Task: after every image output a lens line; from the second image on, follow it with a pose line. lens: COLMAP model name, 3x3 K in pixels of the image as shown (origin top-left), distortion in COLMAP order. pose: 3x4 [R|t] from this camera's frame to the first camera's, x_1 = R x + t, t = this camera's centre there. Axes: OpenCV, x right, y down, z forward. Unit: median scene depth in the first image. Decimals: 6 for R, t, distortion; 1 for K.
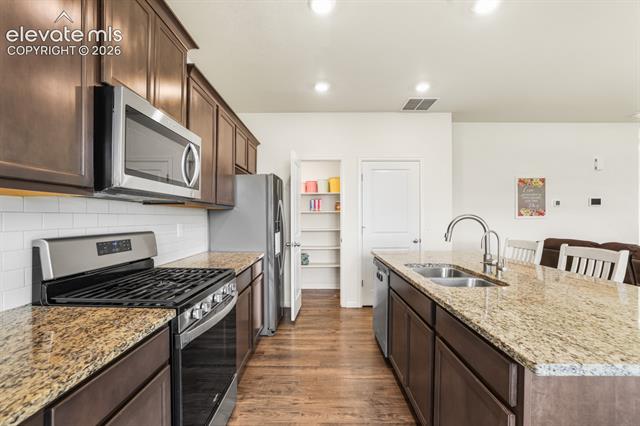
lens RADIAL K [[281.6, 0, 316.7], [0, 281.6, 215.6], [0, 0, 1]] dist [-0.039017, 0.014774]
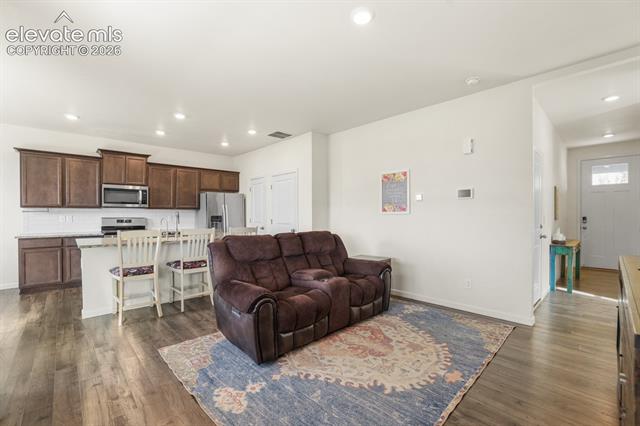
lens RADIAL K [[277.0, 0, 318.8], [0, 277.0, 220.0], [0, 0, 1]] dist [-0.044398, 0.014926]
pose [[0.687557, 0.013394, -0.726007, 1.441380], [0.003312, 0.999762, 0.021581, 0.009790], [0.726123, -0.017243, 0.687349, 0.145625]]
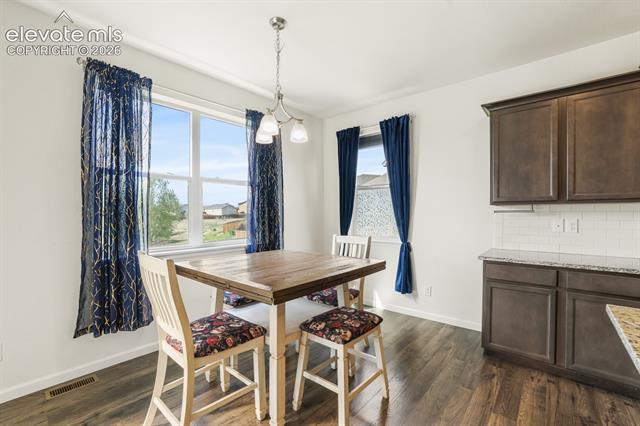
lens RADIAL K [[281.6, 0, 316.7], [0, 281.6, 215.6], [0, 0, 1]] dist [-0.039017, 0.014774]
pose [[-0.652894, 0.007591, -0.757411, 0.569109], [0.006696, 0.999969, 0.004249, -0.002499], [0.757420, -0.002297, -0.652924, 0.134398]]
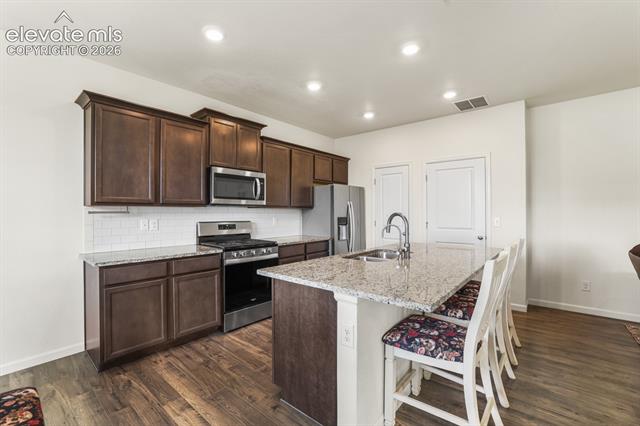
lens RADIAL K [[281.6, 0, 316.7], [0, 281.6, 215.6], [0, 0, 1]] dist [-0.039017, 0.014774]
pose [[0.768312, 0.005571, -0.640051, 0.541960], [0.004915, 0.999881, 0.014603, -0.006514], [0.640056, -0.014366, 0.768194, -0.138129]]
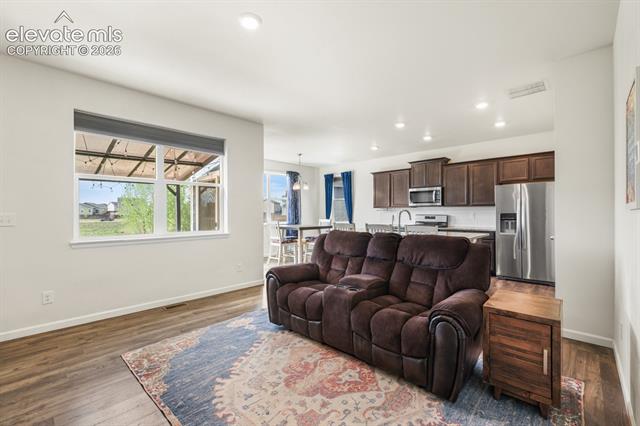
lens RADIAL K [[275.3, 0, 320.0], [0, 275.3, 213.0], [0, 0, 1]] dist [0.000683, 0.000042]
pose [[-0.686971, 0.002716, -0.726680, 1.422855], [0.005726, 0.999982, -0.001676, 0.013696], [0.726663, -0.005313, -0.686974, 1.057124]]
